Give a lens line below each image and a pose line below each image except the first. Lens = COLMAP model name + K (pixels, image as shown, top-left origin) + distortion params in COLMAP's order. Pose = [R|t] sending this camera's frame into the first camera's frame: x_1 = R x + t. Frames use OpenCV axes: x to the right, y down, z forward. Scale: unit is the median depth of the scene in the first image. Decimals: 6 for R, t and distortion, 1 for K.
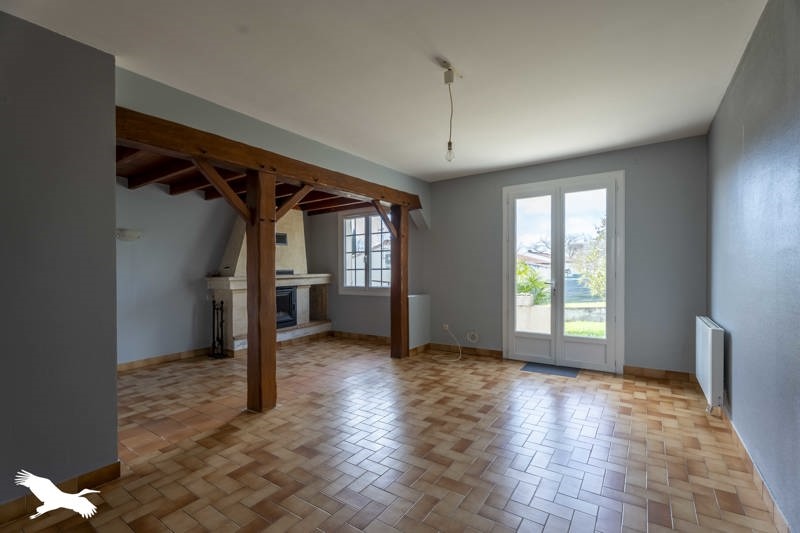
lens RADIAL K [[363.9, 0, 401.2], [0, 363.9, 268.5], [0, 0, 1]] dist [-0.003199, -0.000049]
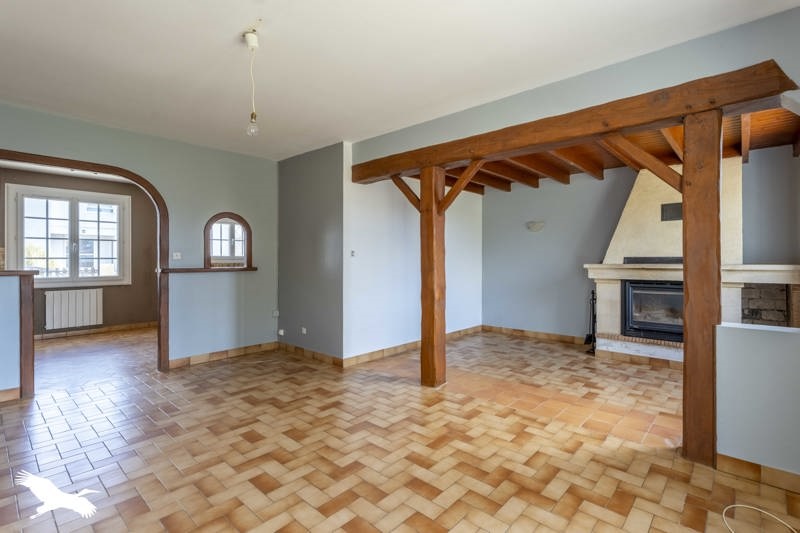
lens RADIAL K [[363.9, 0, 428.6], [0, 363.9, 255.4], [0, 0, 1]] dist [-0.003199, -0.000049]
pose [[-0.080394, 0.007080, -0.996738, 0.650672], [-0.000823, 0.999974, 0.007169, -0.004618], [0.996763, 0.001396, -0.080386, 1.006599]]
